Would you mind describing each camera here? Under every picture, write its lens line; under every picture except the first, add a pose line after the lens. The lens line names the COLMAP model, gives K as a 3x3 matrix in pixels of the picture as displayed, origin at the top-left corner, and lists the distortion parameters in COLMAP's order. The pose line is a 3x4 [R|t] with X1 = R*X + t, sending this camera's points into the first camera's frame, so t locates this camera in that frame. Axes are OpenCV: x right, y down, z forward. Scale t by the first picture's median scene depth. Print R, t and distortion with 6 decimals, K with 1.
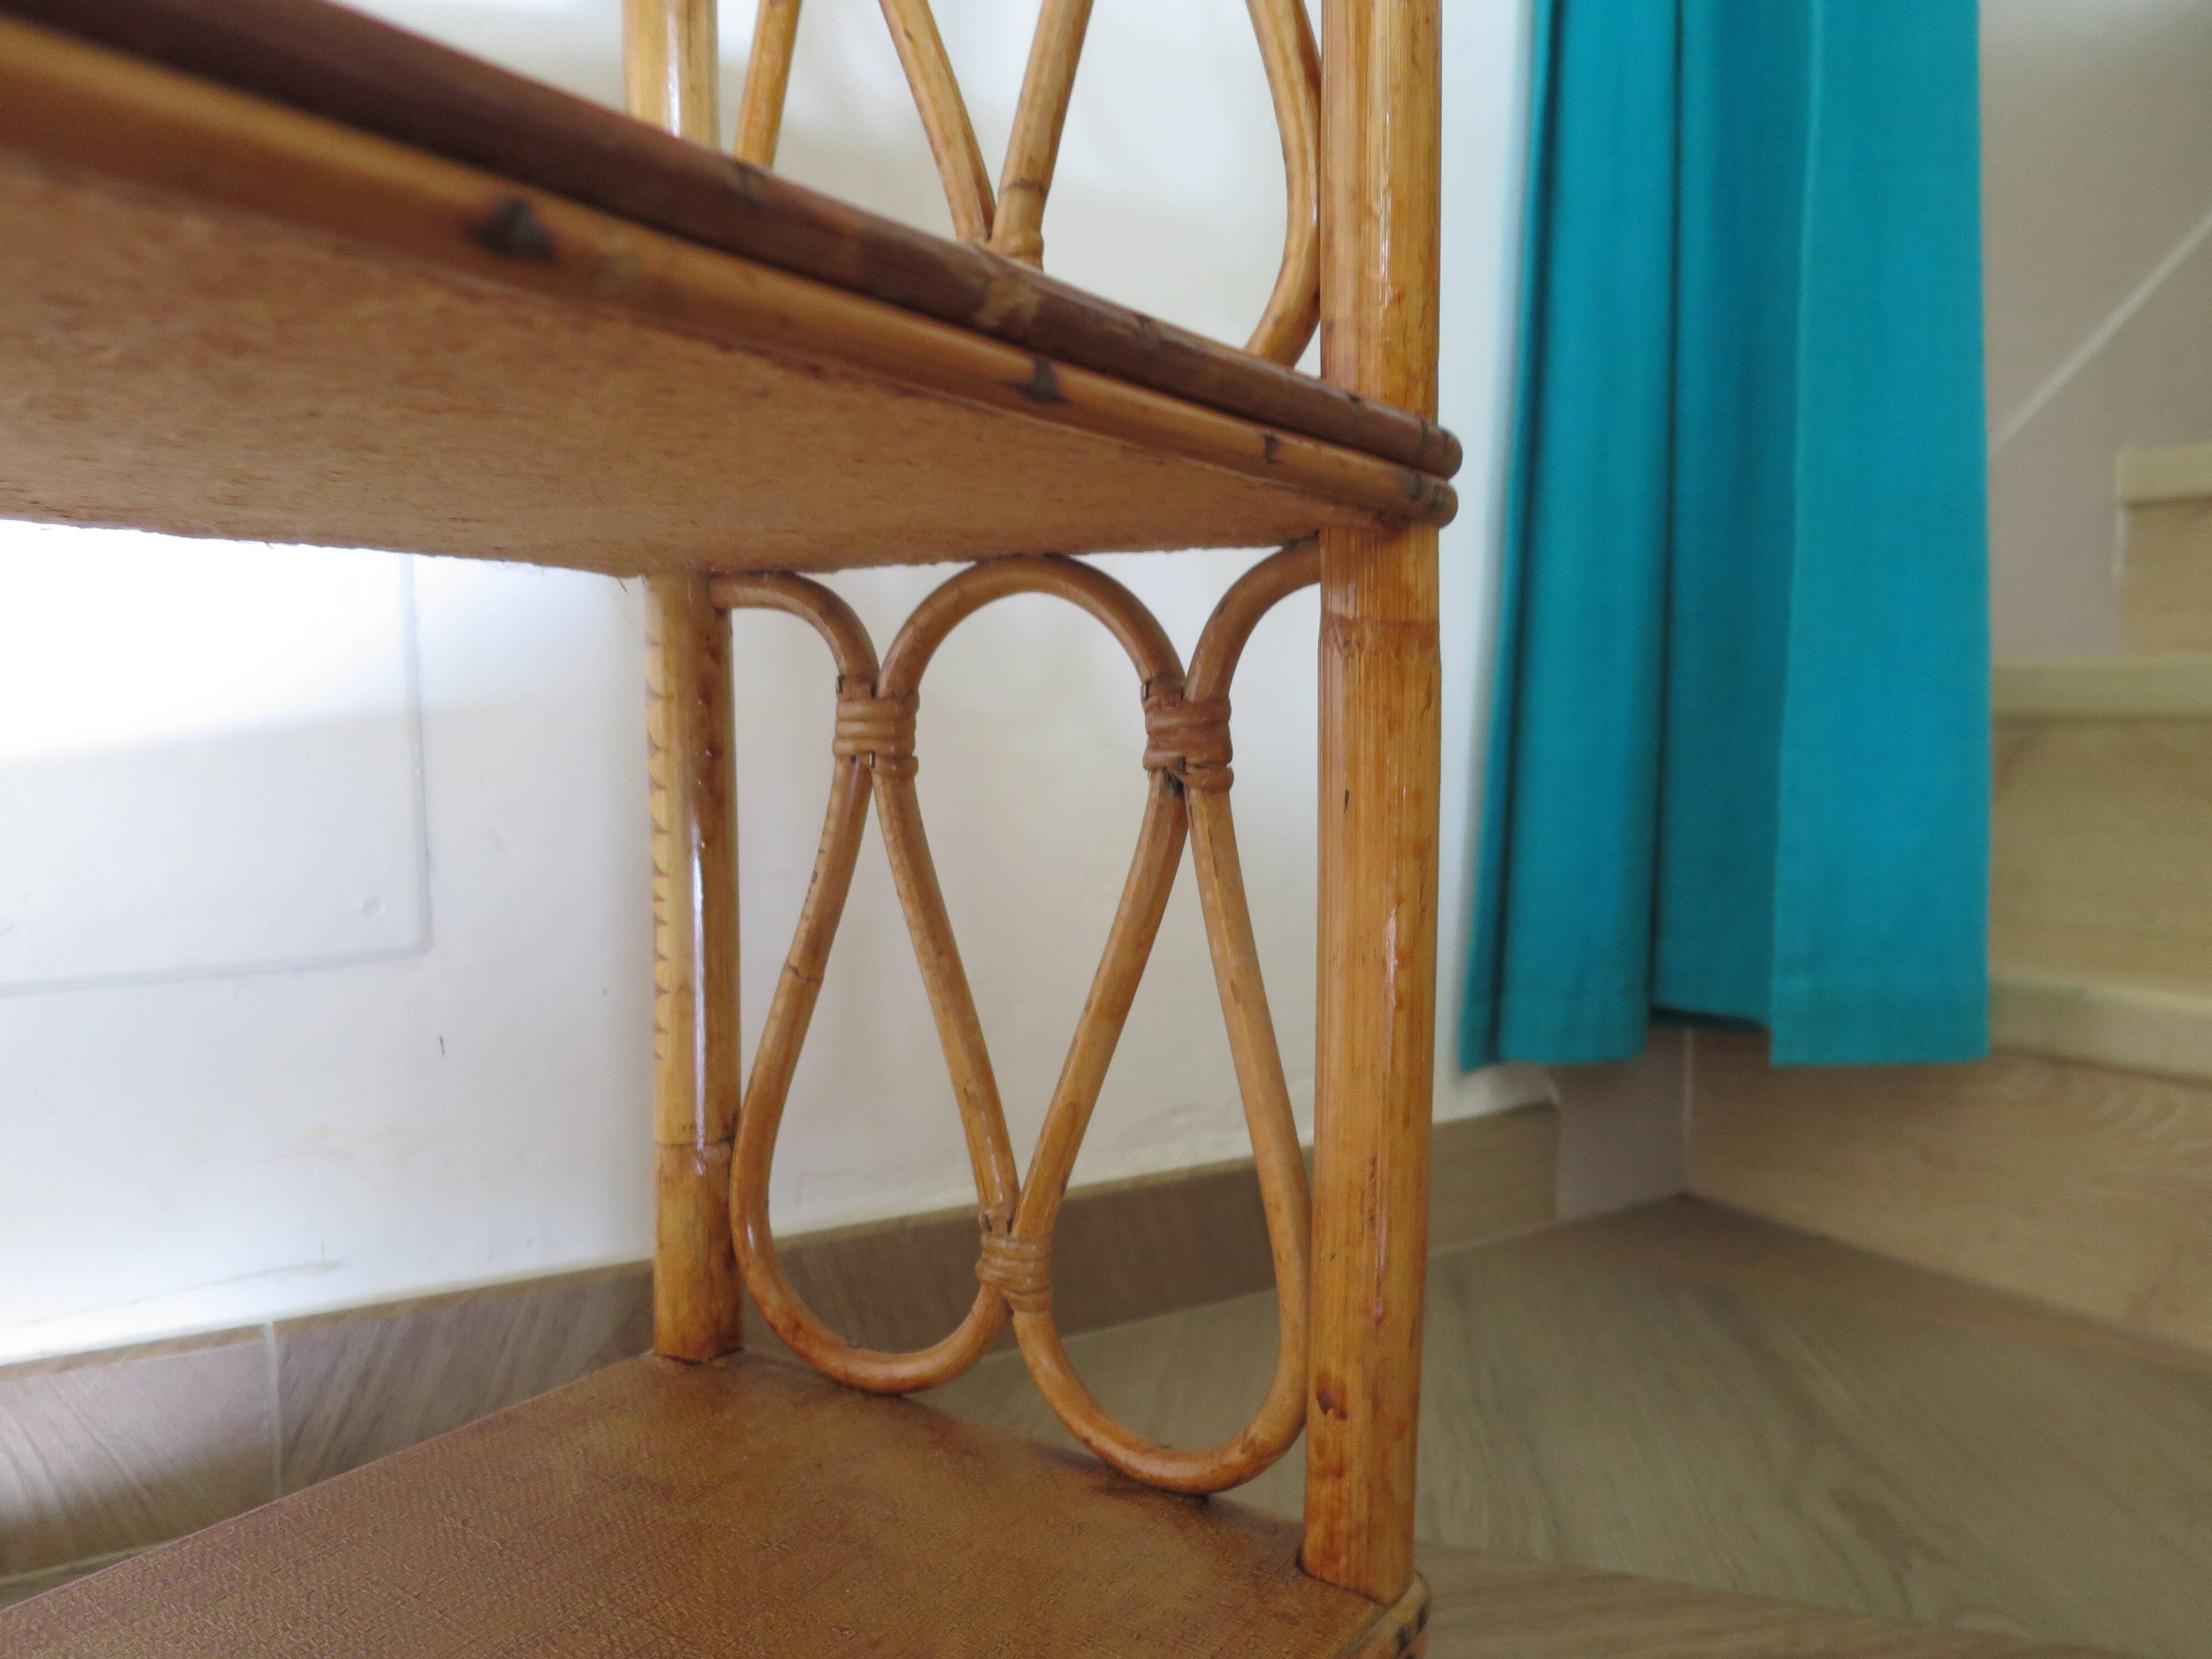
lens RADIAL K [[1597.5, 0, 1112.9], [0, 1597.5, 832.3], [0, 0, 1]] dist [-0.047458, 0.011288]
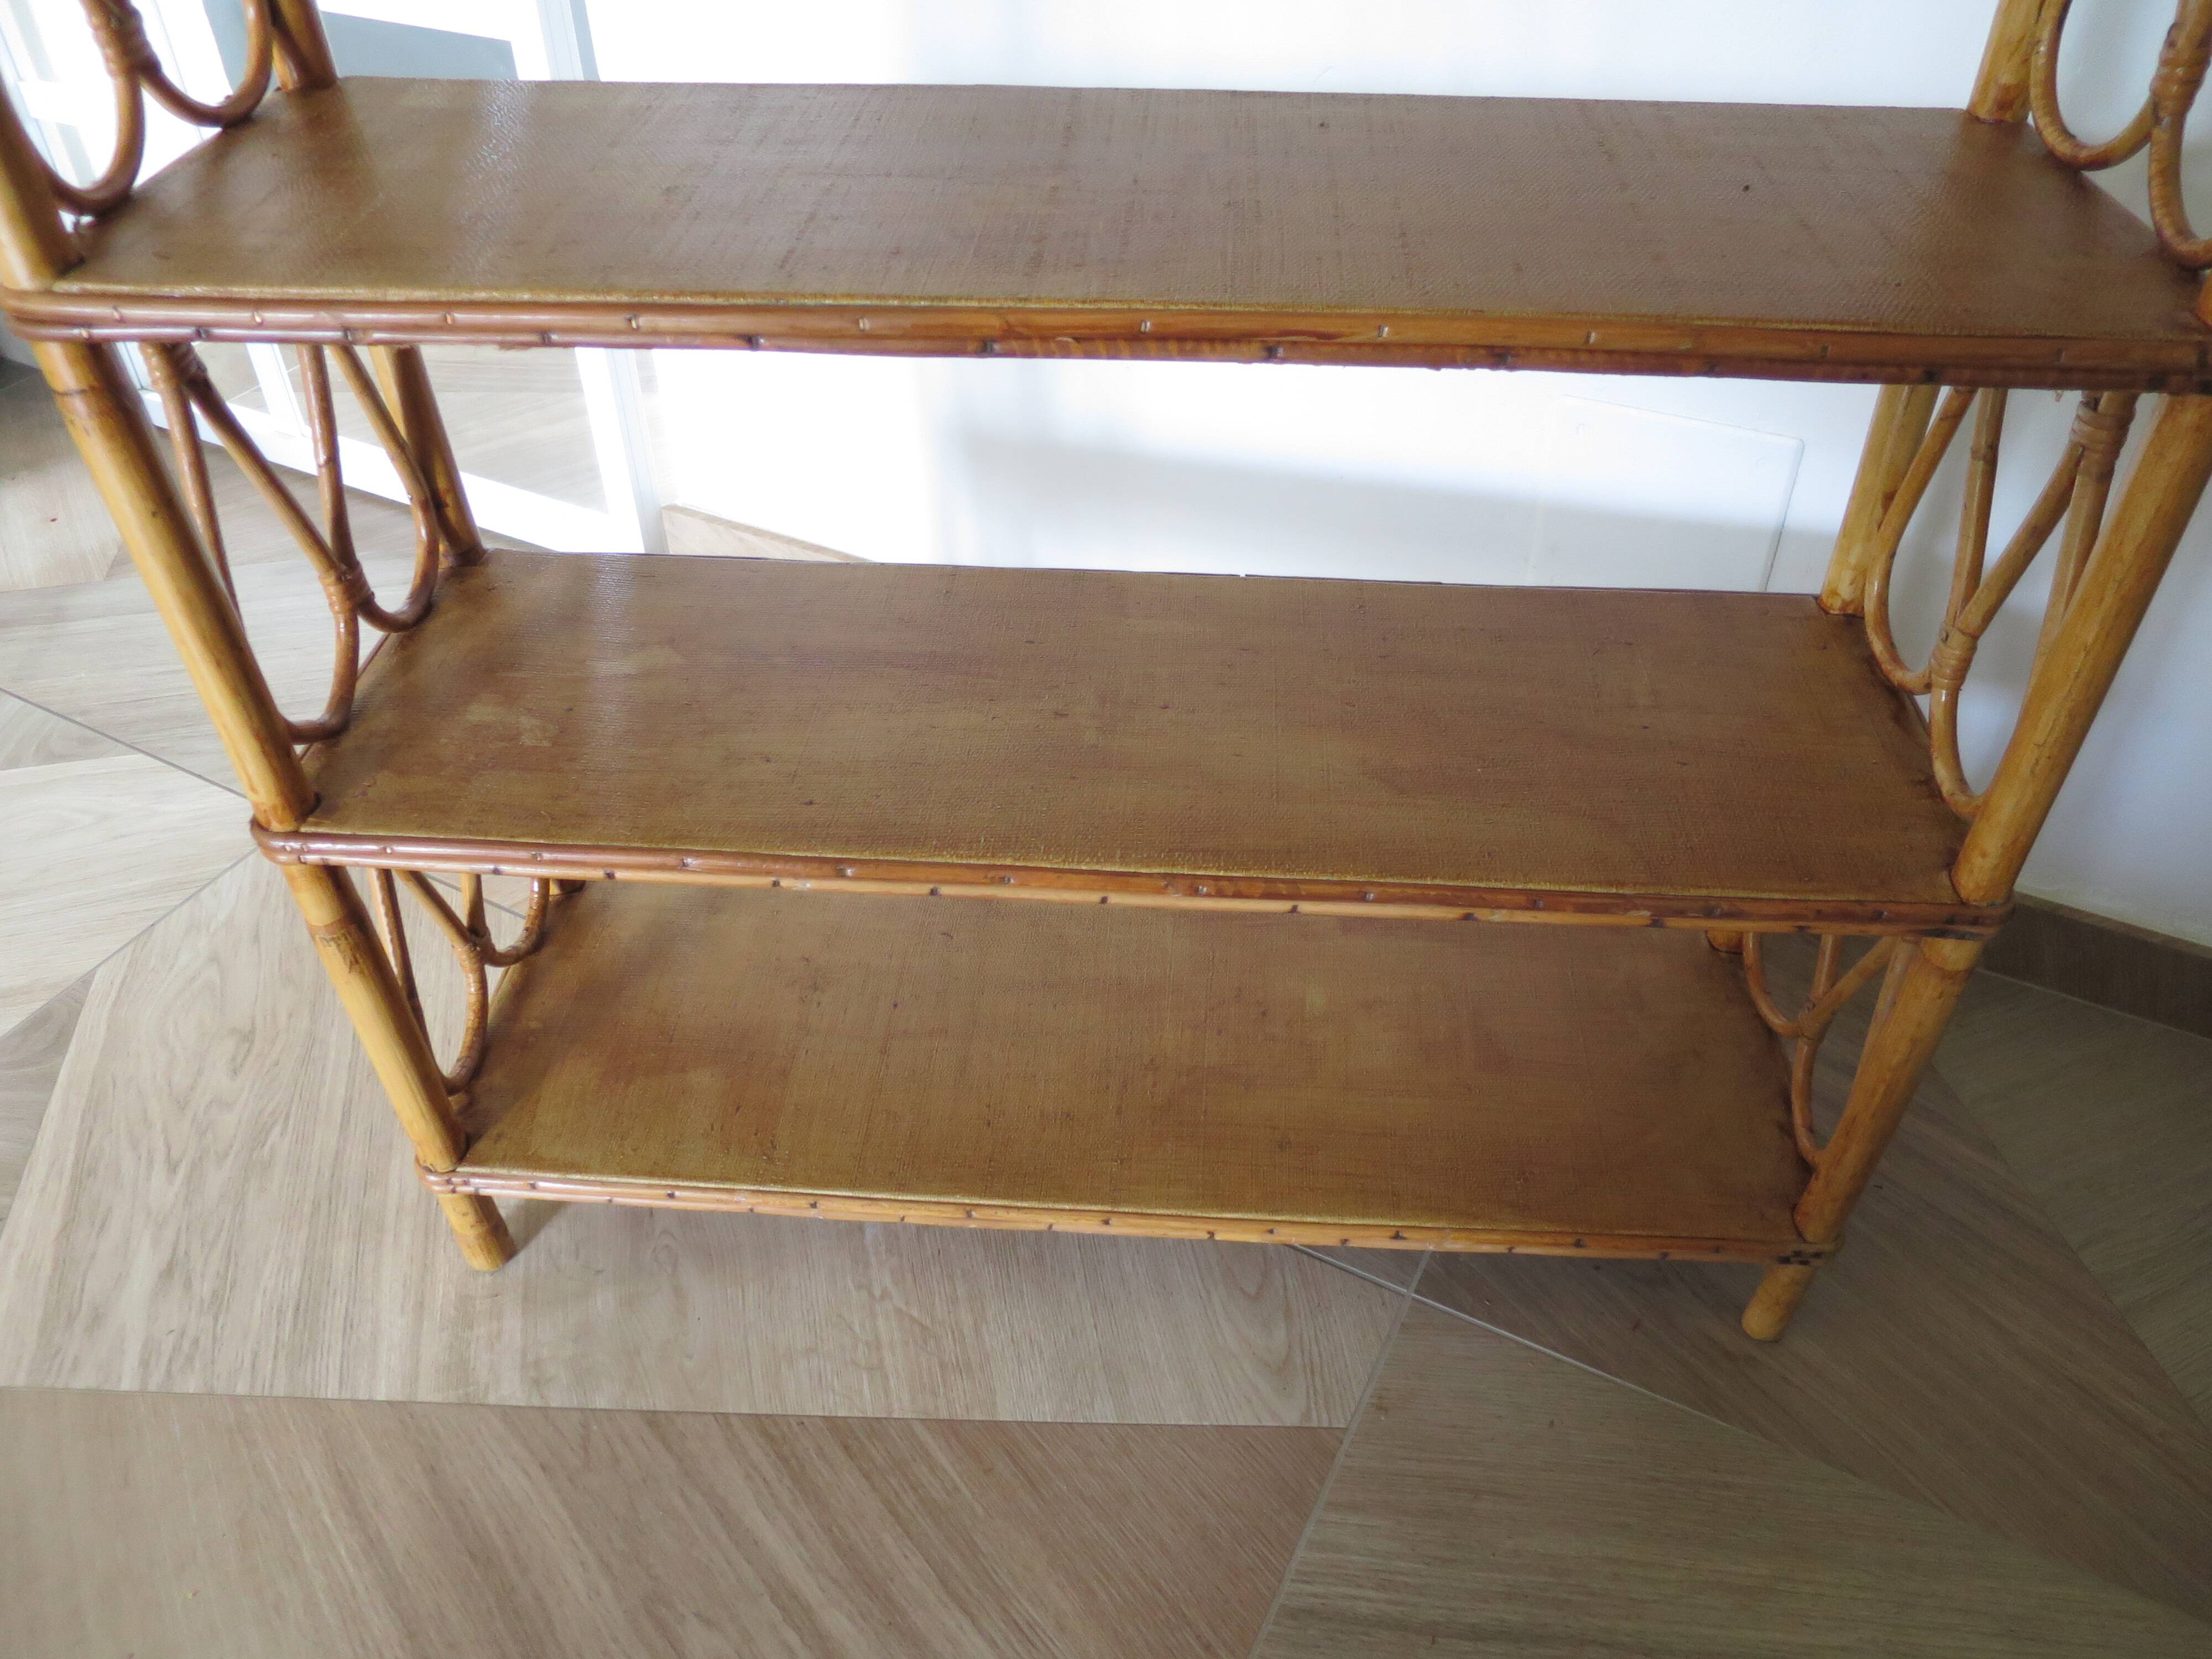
lens RADIAL K [[1597.5, 0, 1105.5], [0, 1597.5, 828.1], [0, 0, 1]] dist [-0.047458, 0.011288]
pose [[0.507760, 0.559691, -0.654924, 0.376664], [-0.056847, 0.780326, 0.622784, -0.644087], [0.859621, -0.278994, 0.428035, -0.354295]]
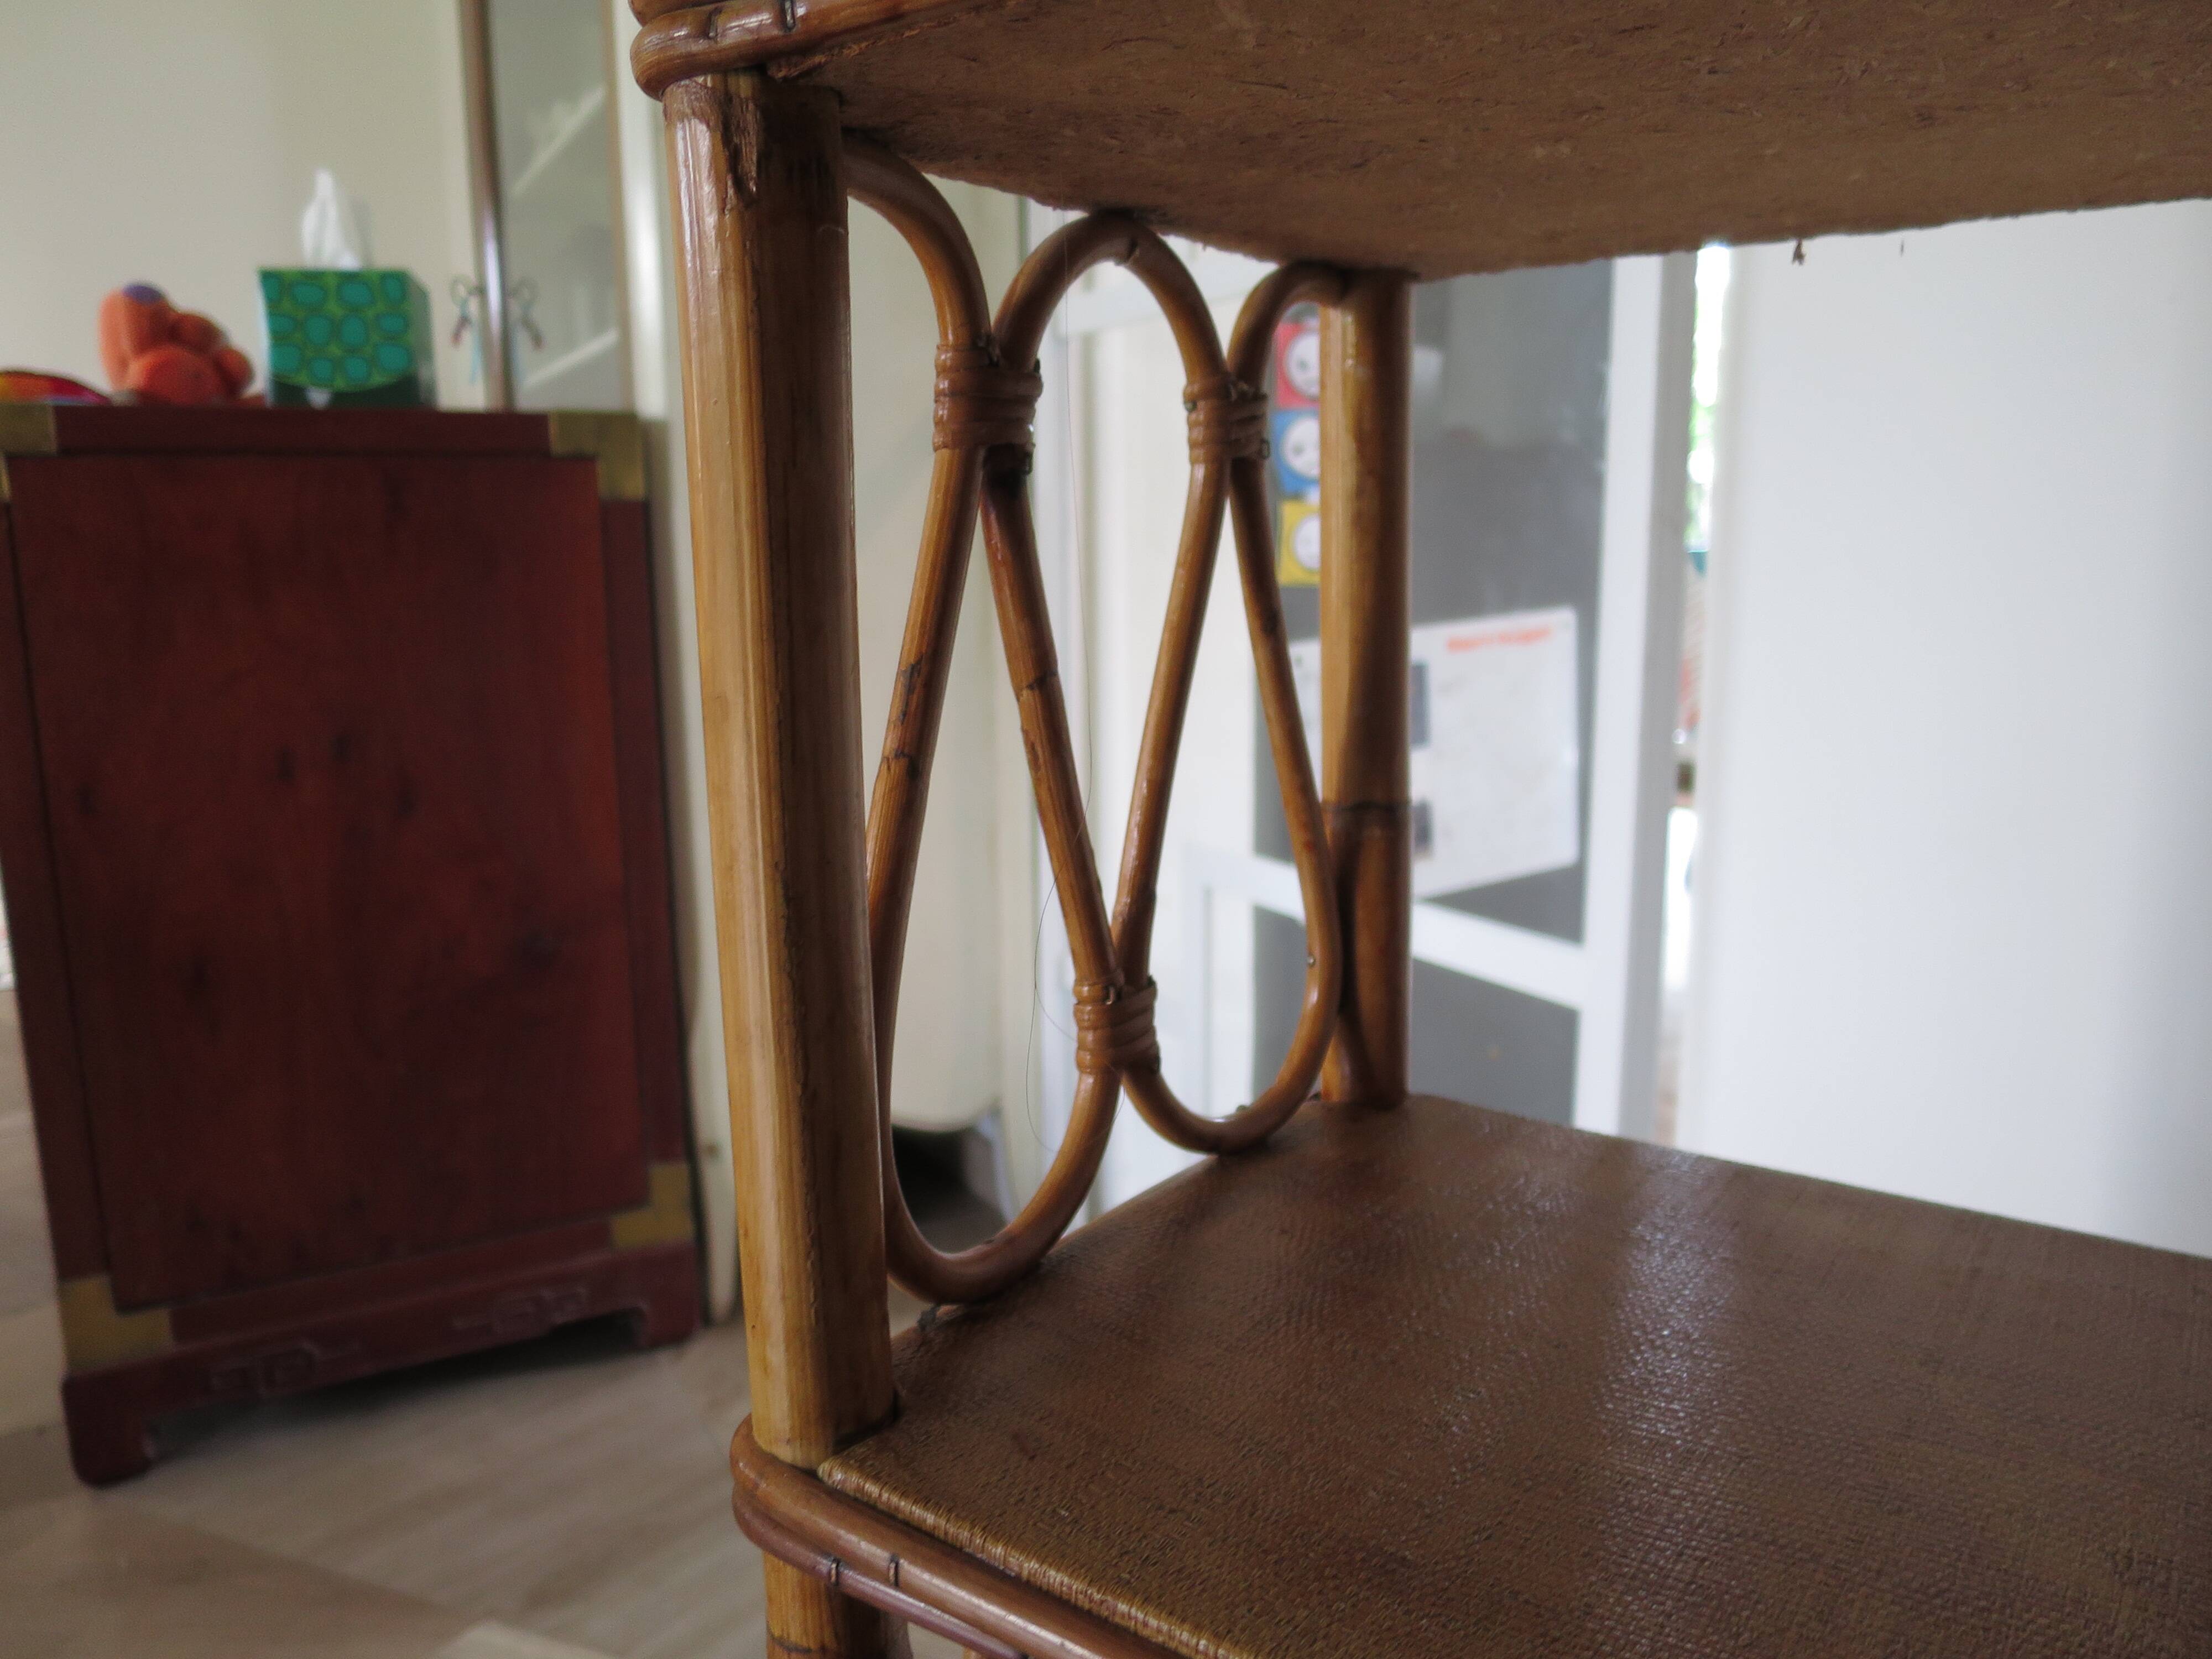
lens RADIAL K [[1597.5, 0, 1097.4], [0, 1597.5, 822.1], [0, 0, 1]] dist [-0.047458, 0.011288]
pose [[-0.048161, 0.156909, -0.986438, -0.116406], [-0.057312, 0.985523, 0.159562, -0.579650], [0.997194, 0.064219, -0.038471, -0.325100]]
